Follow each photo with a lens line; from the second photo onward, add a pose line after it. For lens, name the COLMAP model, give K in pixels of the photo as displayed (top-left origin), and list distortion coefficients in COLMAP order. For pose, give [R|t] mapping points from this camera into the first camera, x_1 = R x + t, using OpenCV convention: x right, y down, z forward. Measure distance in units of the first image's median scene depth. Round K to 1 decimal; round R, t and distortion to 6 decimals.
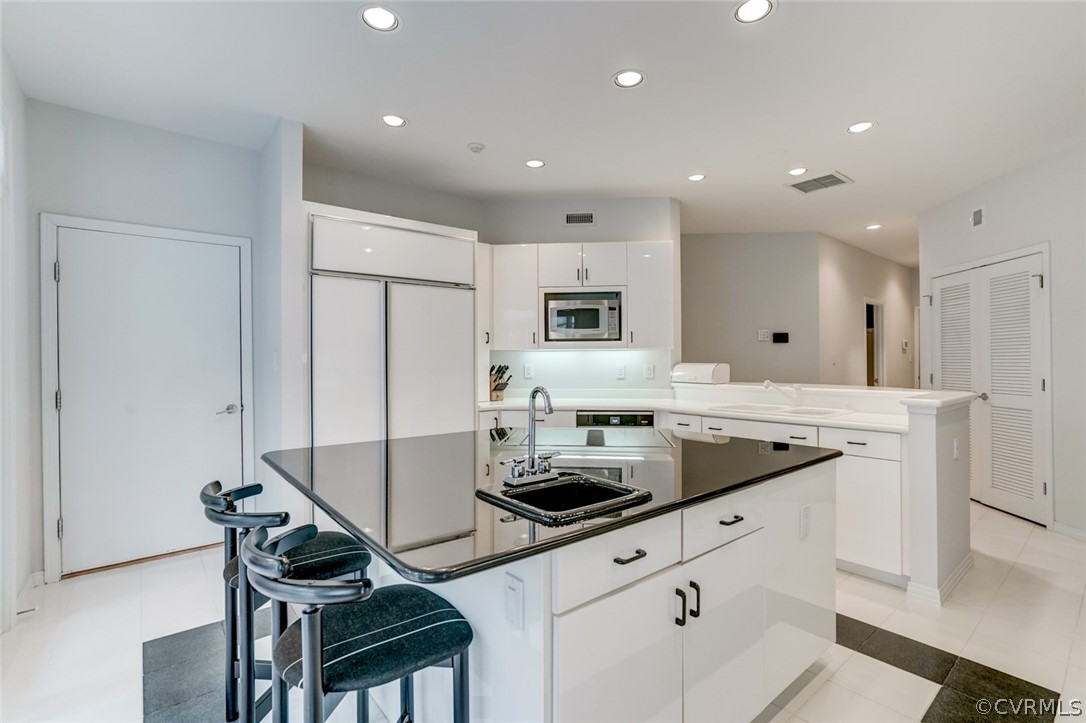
lens RADIAL K [[504.0, 0, 543.0], [0, 504.0, 361.5], [0, 0, 1]] dist [-0.000929, 0.000104]
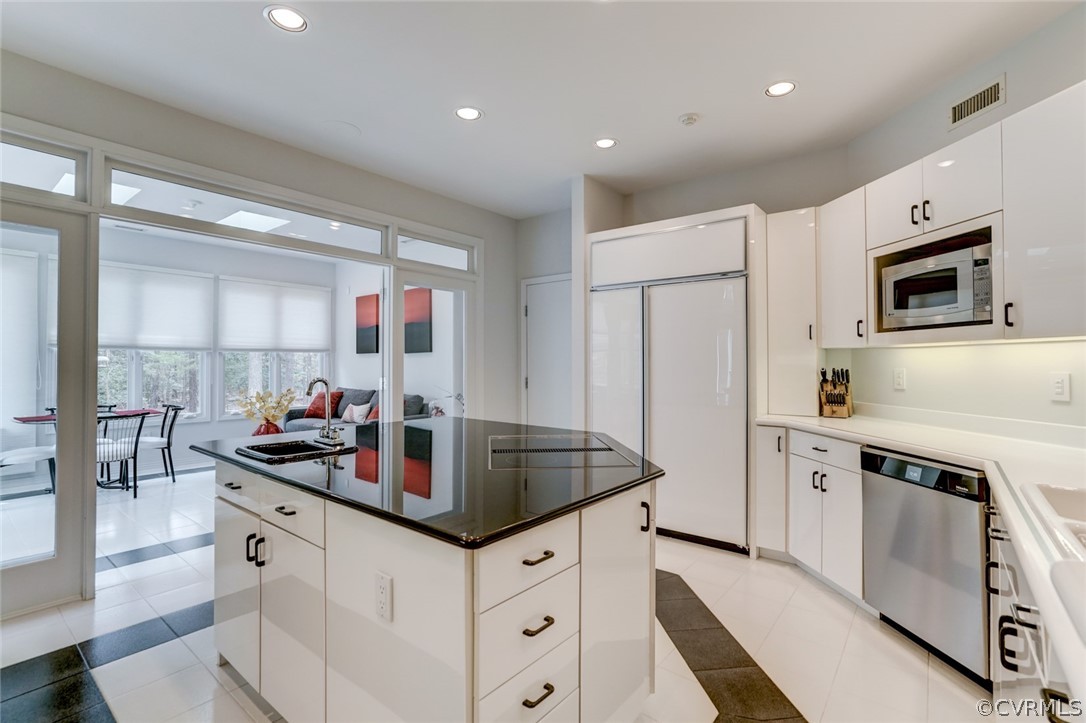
lens RADIAL K [[504.0, 0, 543.0], [0, 504.0, 361.5], [0, 0, 1]] dist [-0.000929, 0.000104]
pose [[0.217638, 0.004204, -0.976020, 0.543675], [-0.005703, 0.999979, 0.003036, -0.002887], [0.976013, 0.004905, 0.217658, 0.456120]]
